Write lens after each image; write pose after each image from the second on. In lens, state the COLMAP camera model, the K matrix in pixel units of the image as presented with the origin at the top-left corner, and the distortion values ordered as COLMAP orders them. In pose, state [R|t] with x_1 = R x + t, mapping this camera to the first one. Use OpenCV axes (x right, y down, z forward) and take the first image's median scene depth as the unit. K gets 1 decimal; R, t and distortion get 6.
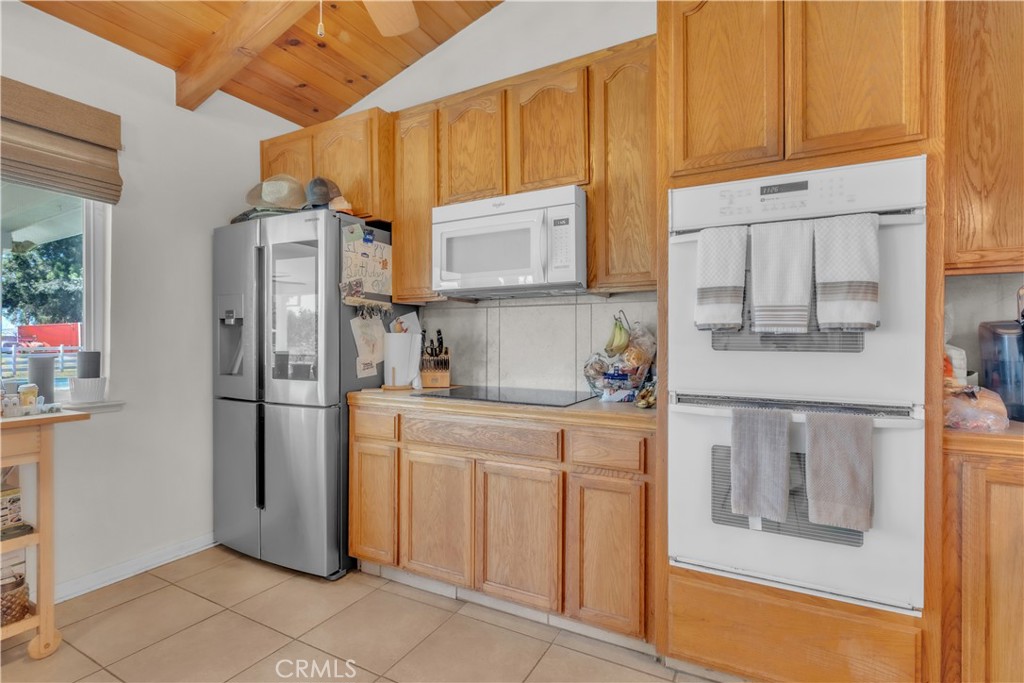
lens RADIAL K [[486.7, 0, 508.1], [0, 486.7, 337.2], [0, 0, 1]] dist [-0.001652, -0.000733]
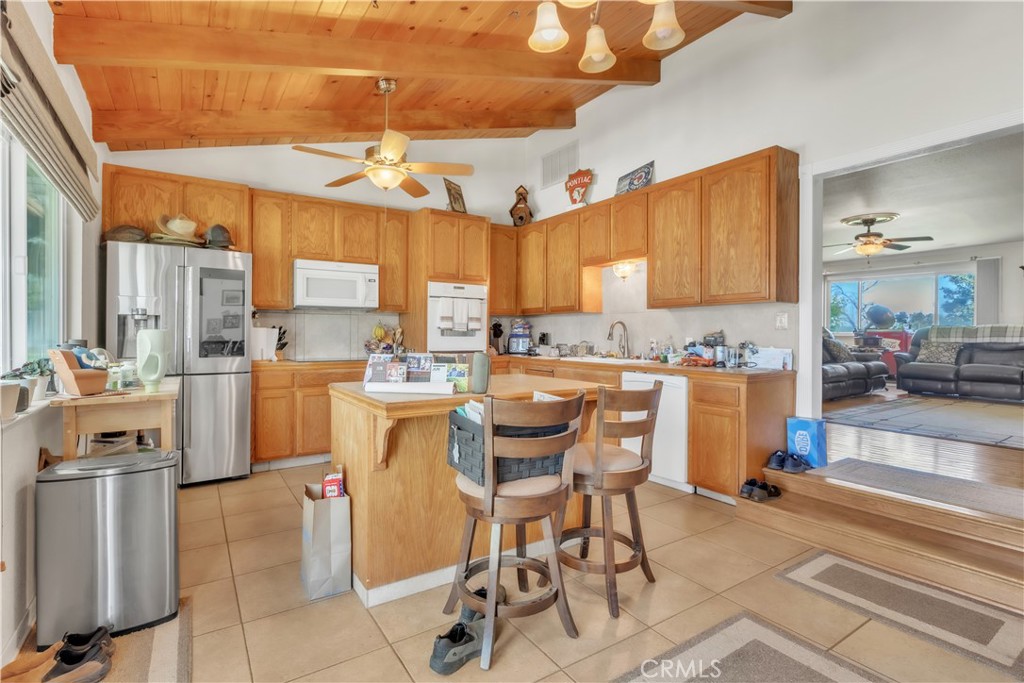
lens RADIAL K [[486.7, 0, 508.1], [0, 486.7, 337.2], [0, 0, 1]] dist [-0.001652, -0.000733]
pose [[0.463627, -0.004061, 0.886021, -2.234609], [-0.008791, 0.999919, 0.009183, -0.000181], [-0.885987, -0.012046, 0.463554, -0.854968]]
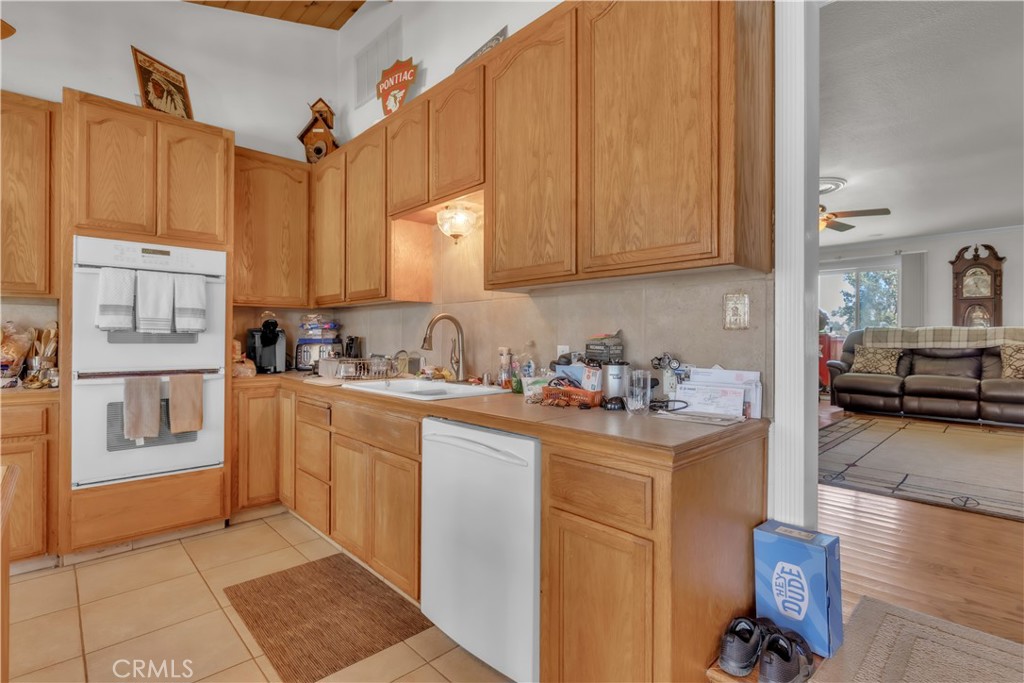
lens RADIAL K [[488.6, 0, 513.2], [0, 488.6, 339.8], [0, 0, 1]] dist [-0.005584, -0.000920]
pose [[0.306162, -0.002564, 0.951976, -0.726747], [-0.008715, 0.999947, 0.005496, -0.005571], [-0.951940, -0.009979, 0.306123, -0.790699]]
